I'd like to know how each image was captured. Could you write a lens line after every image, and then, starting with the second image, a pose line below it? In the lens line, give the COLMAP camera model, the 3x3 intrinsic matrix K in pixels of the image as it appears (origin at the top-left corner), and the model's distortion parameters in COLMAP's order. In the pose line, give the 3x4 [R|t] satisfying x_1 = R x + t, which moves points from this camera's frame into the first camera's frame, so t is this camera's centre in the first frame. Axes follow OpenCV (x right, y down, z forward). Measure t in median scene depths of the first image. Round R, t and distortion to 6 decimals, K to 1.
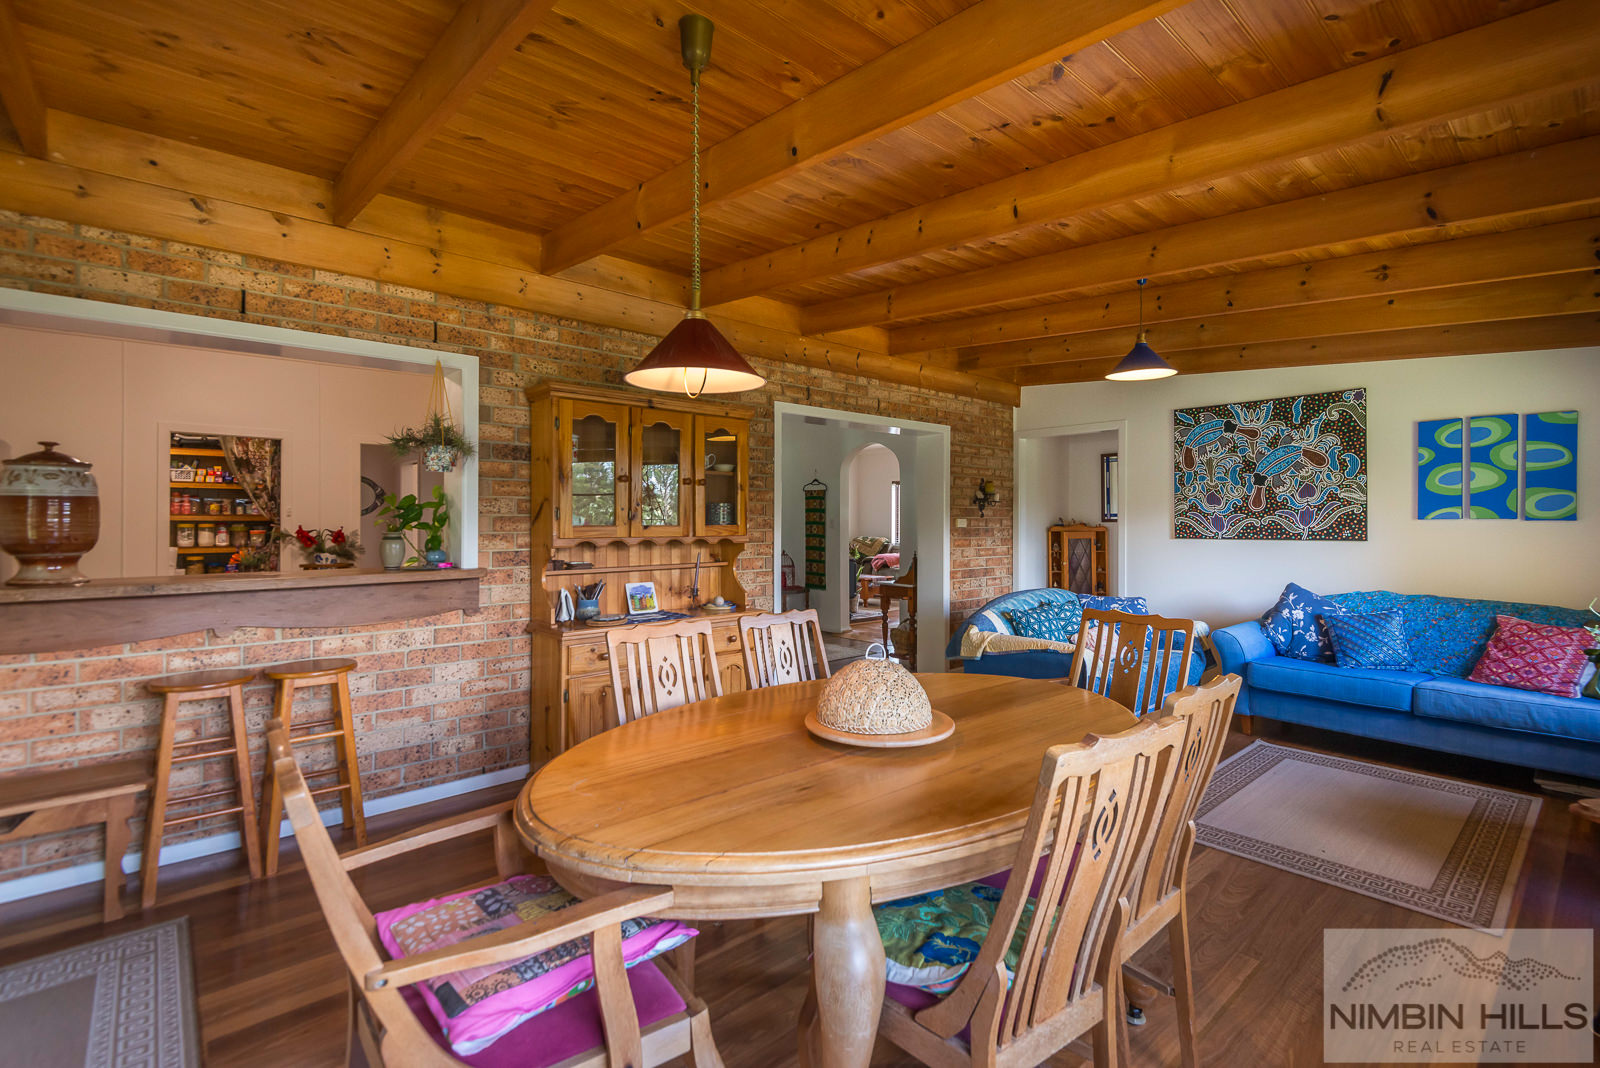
lens RADIAL K [[746.5, 0, 817.5], [0, 746.5, 527.1], [0, 0, 1]] dist [0.035006, -0.021067]
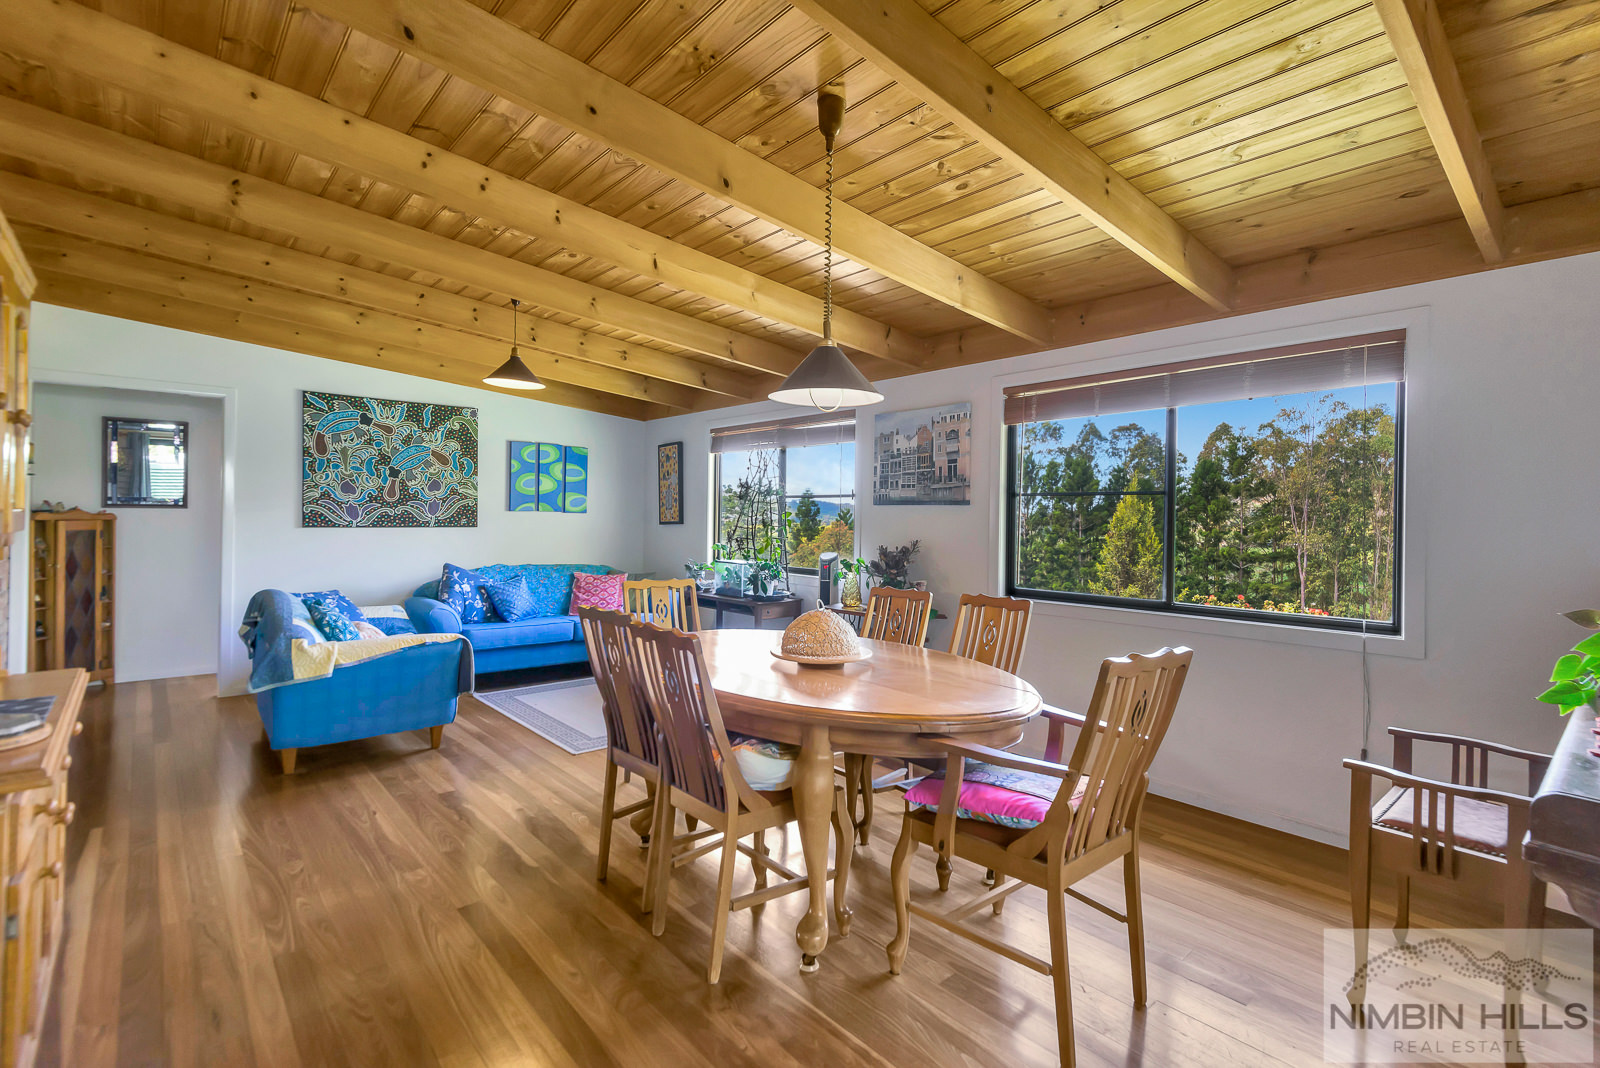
lens RADIAL K [[746.5, 0, 817.5], [0, 746.5, 527.1], [0, 0, 1]] dist [0.035006, -0.021067]
pose [[-0.011119, -0.012533, 0.999860, -0.528761], [-0.006689, 0.999900, 0.012459, -0.001436], [-0.999916, -0.006550, -0.011201, 0.402365]]
